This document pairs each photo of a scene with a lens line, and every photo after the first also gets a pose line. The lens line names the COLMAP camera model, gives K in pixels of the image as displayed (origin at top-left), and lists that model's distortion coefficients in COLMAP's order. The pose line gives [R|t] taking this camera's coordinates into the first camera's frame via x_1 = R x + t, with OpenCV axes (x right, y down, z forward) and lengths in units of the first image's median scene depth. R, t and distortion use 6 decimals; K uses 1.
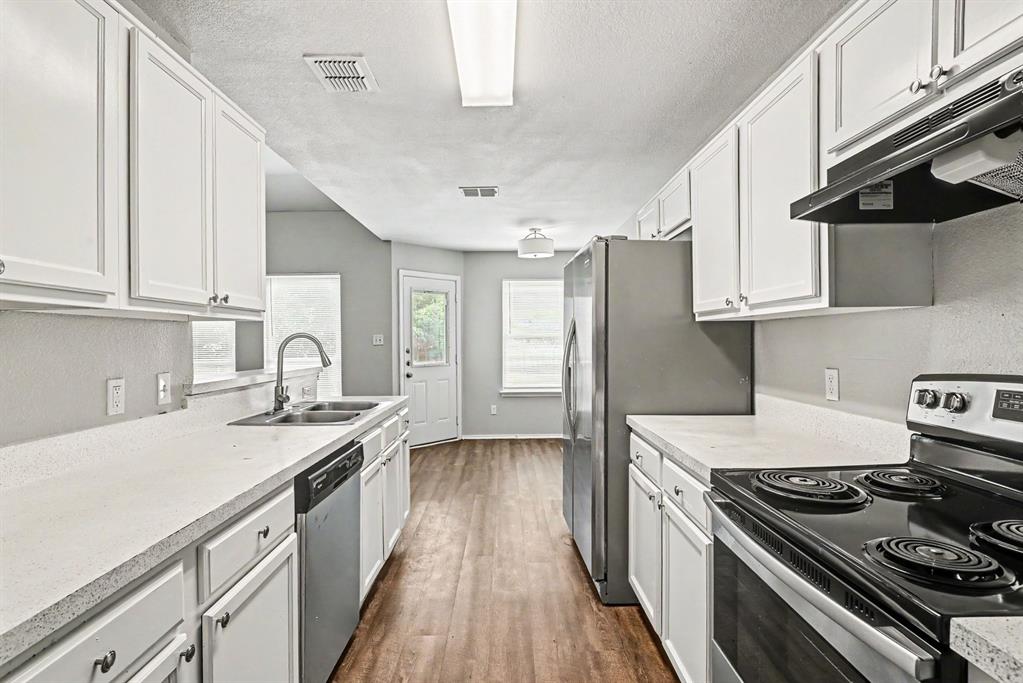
lens RADIAL K [[467.9, 0, 509.1], [0, 467.9, 340.4], [0, 0, 1]] dist [0.003127, -0.000558]
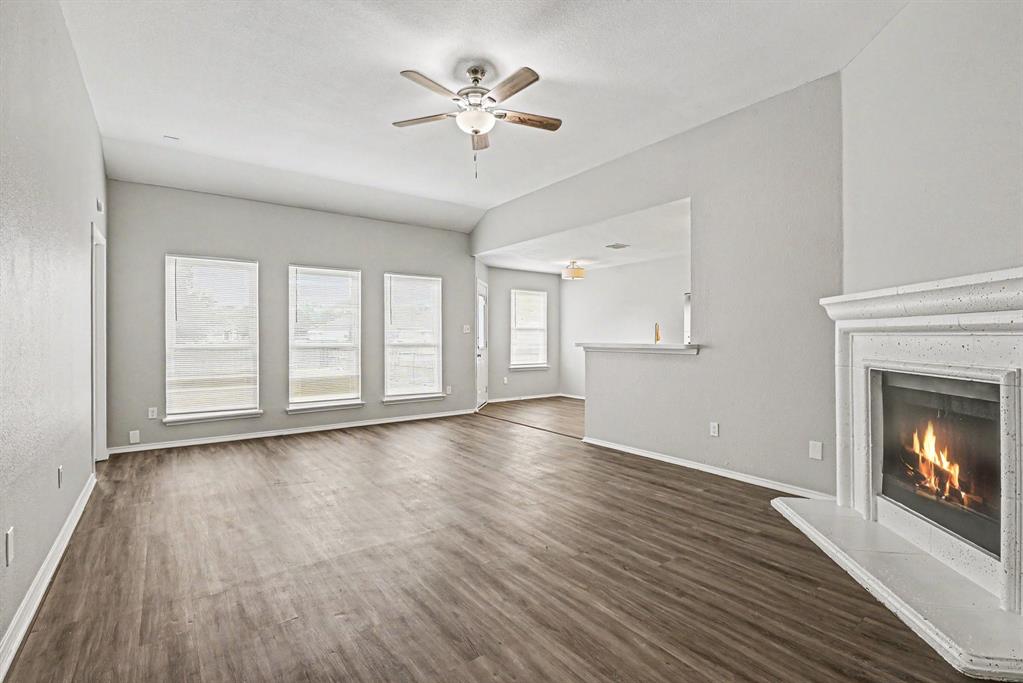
lens RADIAL K [[467.9, 0, 510.8], [0, 467.9, 342.5], [0, 0, 1]] dist [0.003127, -0.000558]
pose [[0.798804, 0.002858, 0.601584, -0.867492], [-0.004546, 0.999989, 0.001286, 0.031537], [-0.601574, -0.003762, 0.798808, -0.131611]]
